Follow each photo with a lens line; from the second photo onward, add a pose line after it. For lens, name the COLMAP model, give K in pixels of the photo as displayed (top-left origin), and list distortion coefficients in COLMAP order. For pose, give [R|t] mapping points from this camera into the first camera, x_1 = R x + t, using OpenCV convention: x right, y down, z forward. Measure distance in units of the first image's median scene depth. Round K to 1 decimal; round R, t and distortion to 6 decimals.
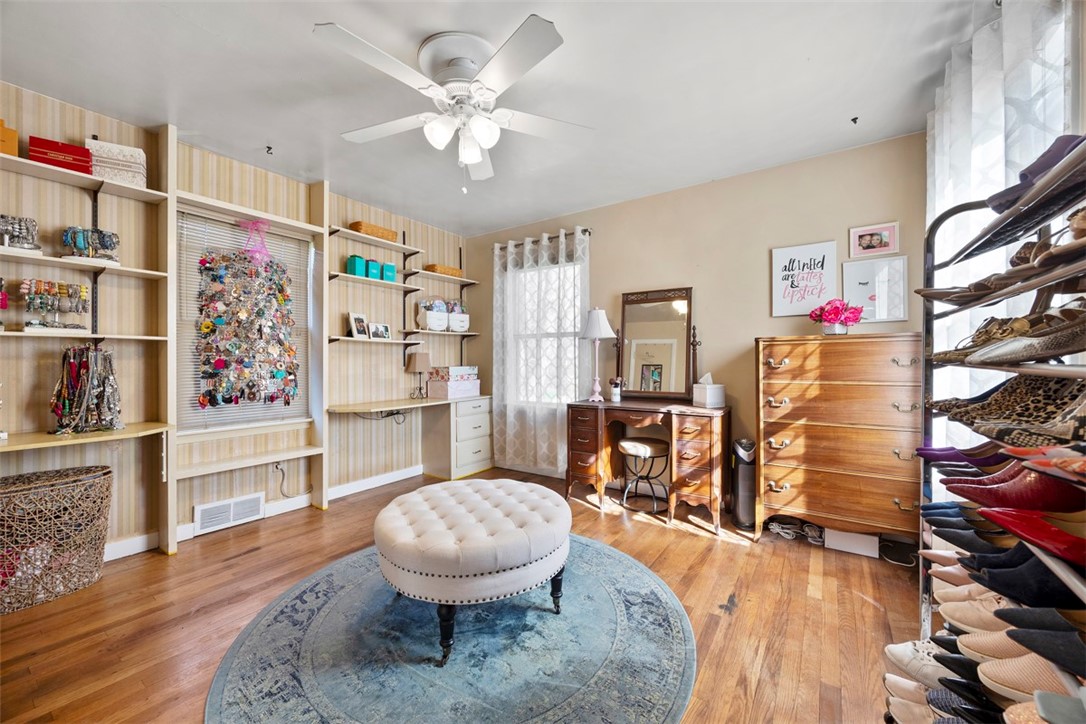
lens RADIAL K [[416.9, 0, 544.2], [0, 416.9, 359.7], [0, 0, 1]] dist [-0.003090, 0.000123]
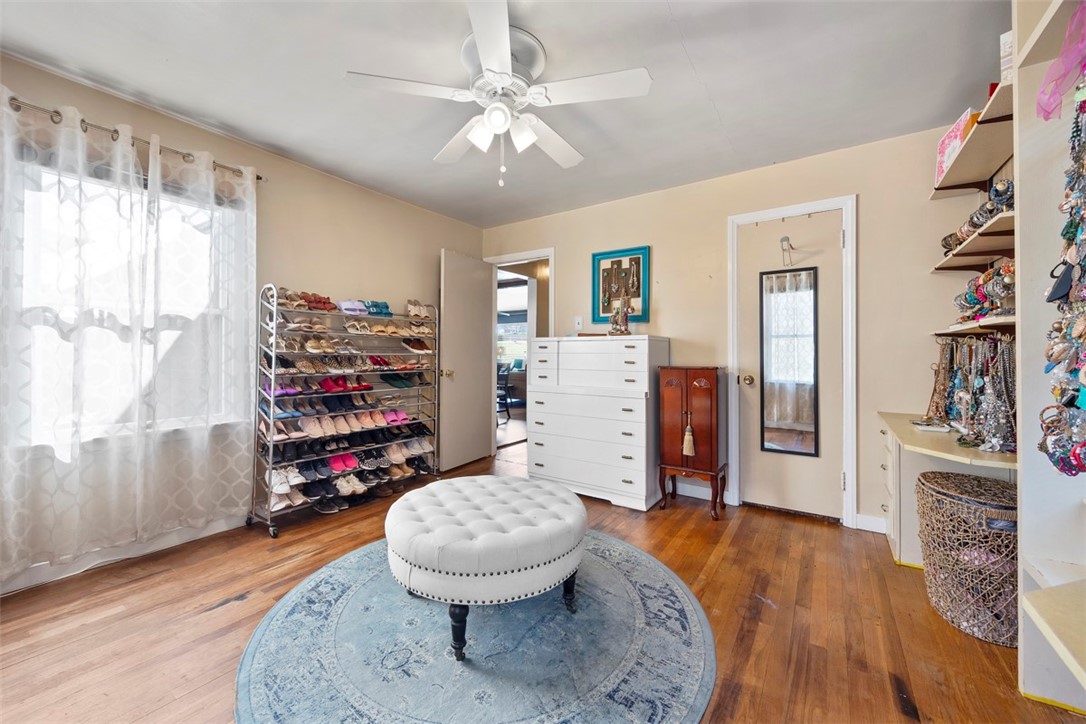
lens RADIAL K [[416.9, 0, 542.2], [0, 416.9, 355.2], [0, 0, 1]] dist [-0.003090, 0.000123]
pose [[-0.999964, -0.006314, -0.005648, -0.283218], [-0.006320, 0.999979, 0.001043, 0.003083], [0.005641, 0.001079, -0.999984, 2.000055]]
